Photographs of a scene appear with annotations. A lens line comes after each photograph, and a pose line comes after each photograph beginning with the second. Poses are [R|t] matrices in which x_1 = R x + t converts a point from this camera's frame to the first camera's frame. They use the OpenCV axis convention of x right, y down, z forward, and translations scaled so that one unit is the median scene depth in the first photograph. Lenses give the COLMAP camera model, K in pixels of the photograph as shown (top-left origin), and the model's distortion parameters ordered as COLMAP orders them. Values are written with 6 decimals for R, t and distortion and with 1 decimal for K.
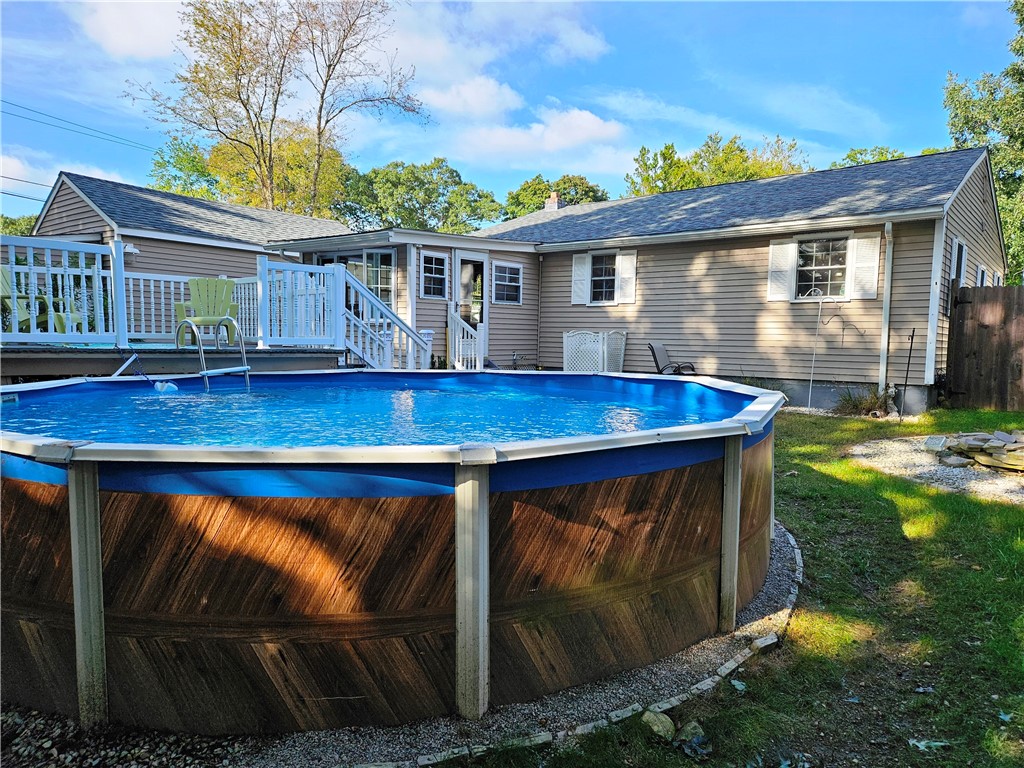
lens RADIAL K [[683.1, 0, 510.0], [0, 683.1, 389.0], [0, 0, 1]] dist [0.019770, -0.004395]
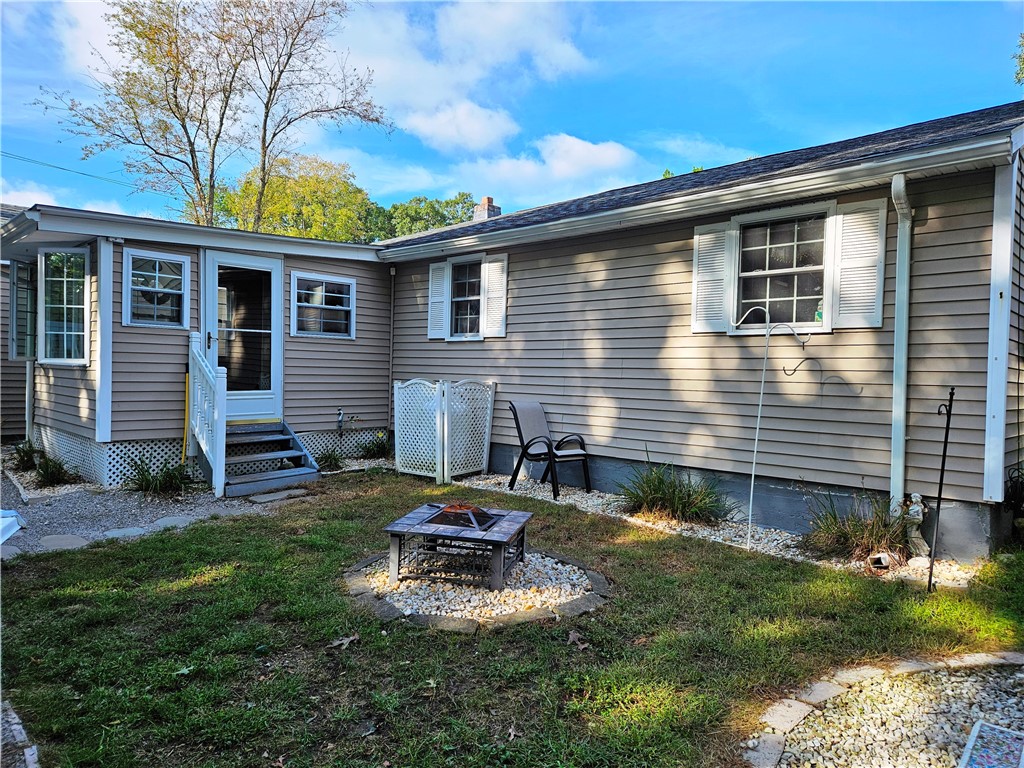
lens RADIAL K [[683.1, 0, 514.1], [0, 683.1, 382.4], [0, 0, 1]] dist [0.019770, -0.004395]
pose [[0.996708, 0.010125, -0.080438, 0.236490], [-0.015643, 0.997544, -0.068275, -0.039609], [0.079549, 0.069308, 0.994419, 0.368034]]
